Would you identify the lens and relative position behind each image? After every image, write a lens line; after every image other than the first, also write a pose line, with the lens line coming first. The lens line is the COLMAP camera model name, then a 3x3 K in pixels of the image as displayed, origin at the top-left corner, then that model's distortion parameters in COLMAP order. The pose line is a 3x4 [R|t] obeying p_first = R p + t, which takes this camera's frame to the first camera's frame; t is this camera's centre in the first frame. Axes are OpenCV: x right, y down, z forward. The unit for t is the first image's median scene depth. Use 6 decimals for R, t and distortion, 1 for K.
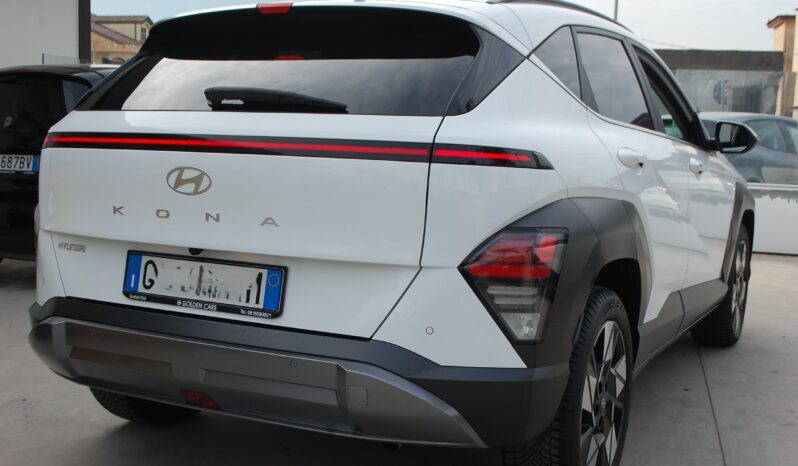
lens RADIAL K [[1001.1, 0, 399.0], [0, 1001.1, 233.0], [0, 0, 1]] dist [-0.064160, -0.043725]
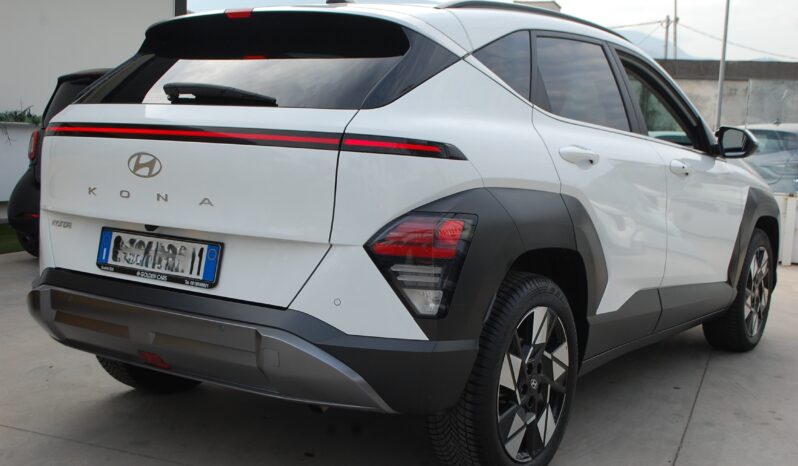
lens RADIAL K [[1001.1, 0, 399.0], [0, 1001.1, 233.0], [0, 0, 1]] dist [-0.064160, -0.043725]
pose [[0.991949, 0.026466, -0.123845, 0.205040], [-0.027806, 0.999572, -0.009102, 0.025557], [0.123551, 0.012472, 0.992260, -0.081095]]
